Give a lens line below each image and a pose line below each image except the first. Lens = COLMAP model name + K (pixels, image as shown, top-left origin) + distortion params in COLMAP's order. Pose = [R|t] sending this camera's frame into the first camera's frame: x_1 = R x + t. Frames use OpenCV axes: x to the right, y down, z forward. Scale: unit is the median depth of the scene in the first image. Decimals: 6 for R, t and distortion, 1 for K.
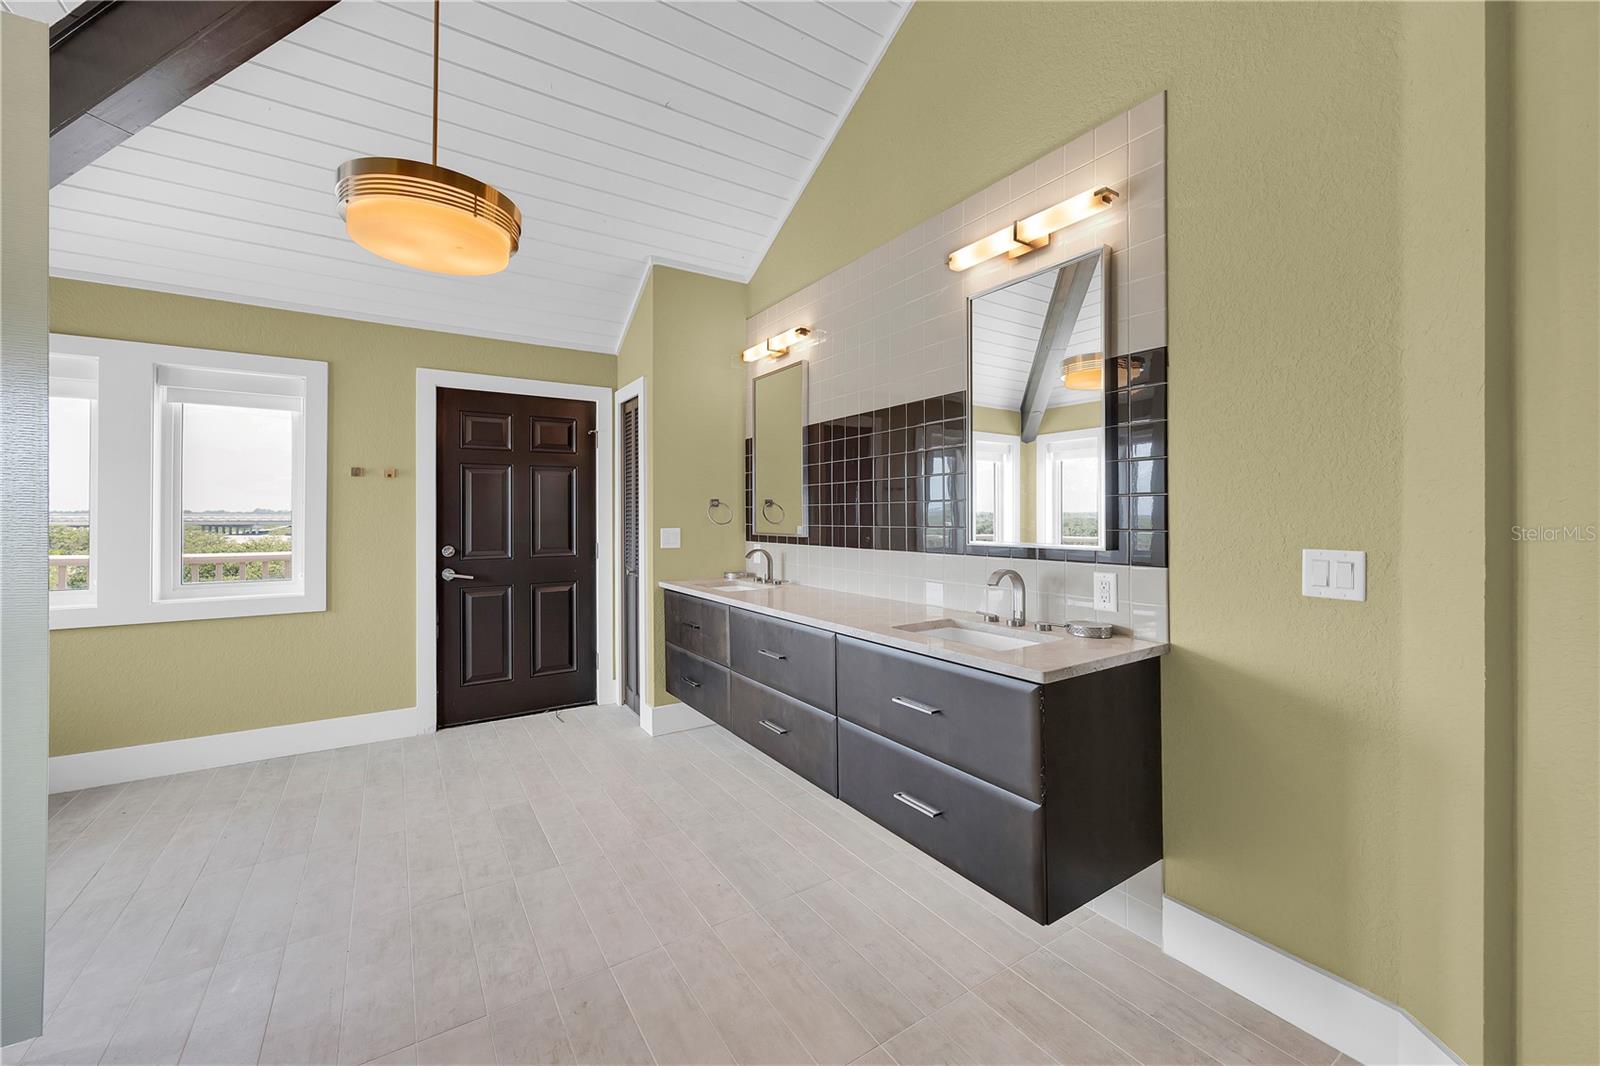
lens RADIAL K [[635.7, 0, 806.3], [0, 635.7, 521.6], [0, 0, 1]] dist [-0.022237, 0.005871]
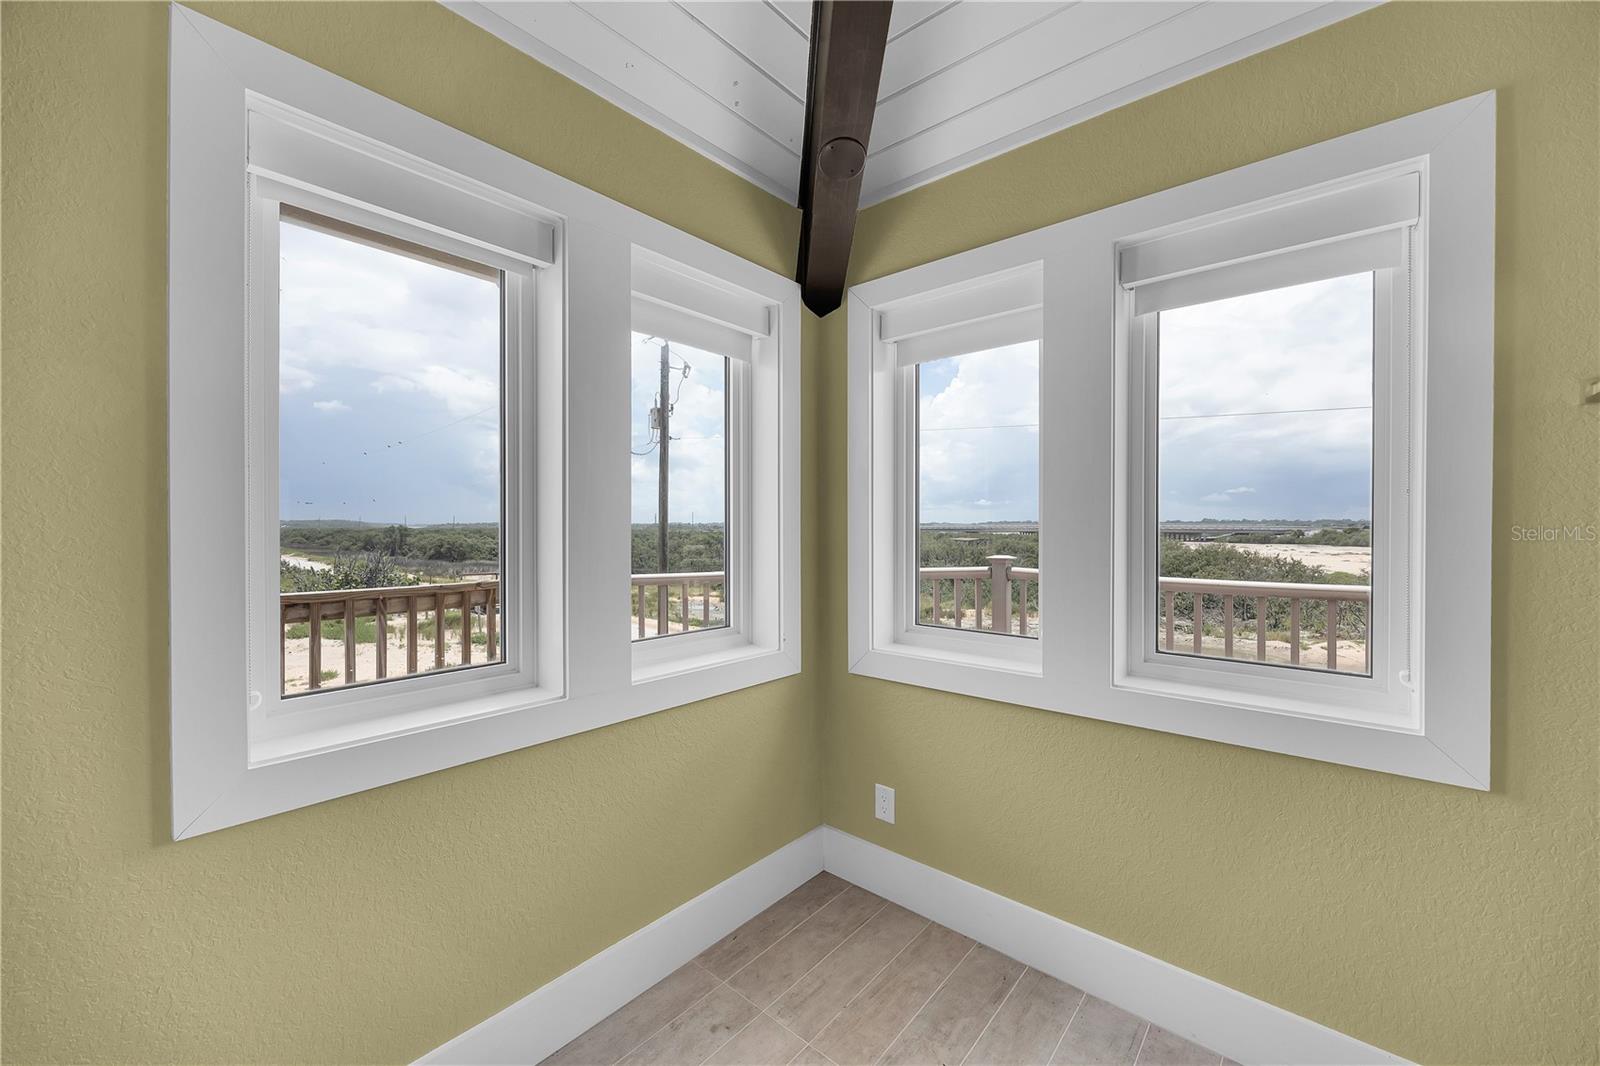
lens RADIAL K [[635.7, 0, 806.3], [0, 635.7, 521.6], [0, 0, 1]] dist [-0.022237, 0.005871]
pose [[0.283395, -0.007488, -0.958974, -0.499342], [-0.005959, 0.999936, -0.009568, -0.004761], [0.958985, 0.008426, 0.283333, 0.493078]]
